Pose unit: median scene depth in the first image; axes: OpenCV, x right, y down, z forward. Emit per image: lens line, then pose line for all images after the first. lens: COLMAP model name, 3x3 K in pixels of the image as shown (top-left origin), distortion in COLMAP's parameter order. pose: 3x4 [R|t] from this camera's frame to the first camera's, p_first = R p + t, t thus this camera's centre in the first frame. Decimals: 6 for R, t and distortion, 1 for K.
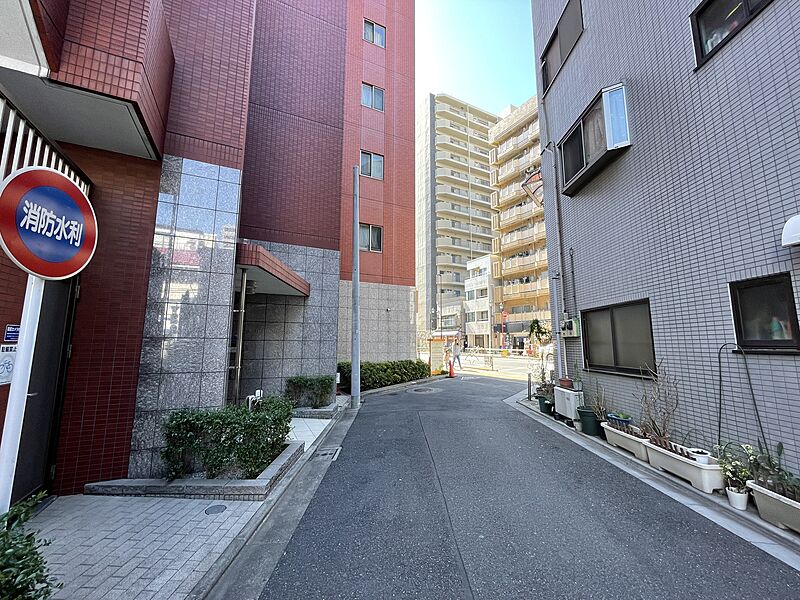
lens RADIAL K [[324.8, 0, 400.0], [0, 324.8, 300.0], [0, 0, 1]] dist [-0.001592, -0.000762]
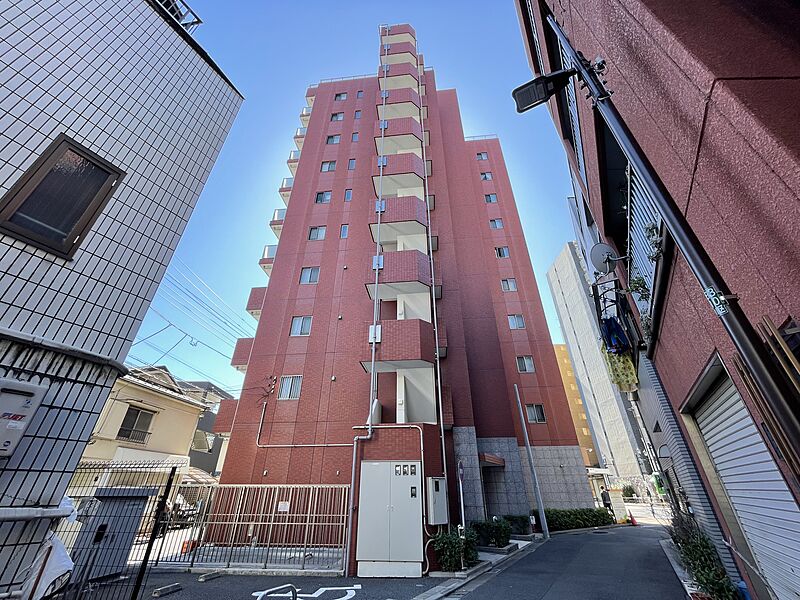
lens RADIAL K [[324.8, 0, 400.0], [0, 324.8, 300.0], [0, 0, 1]] dist [-0.001592, -0.000762]
pose [[0.853590, -0.272083, -0.444247, 0.208356], [0.074944, 0.908035, -0.412135, -0.107156], [0.515527, 0.318500, 0.795481, -0.782727]]
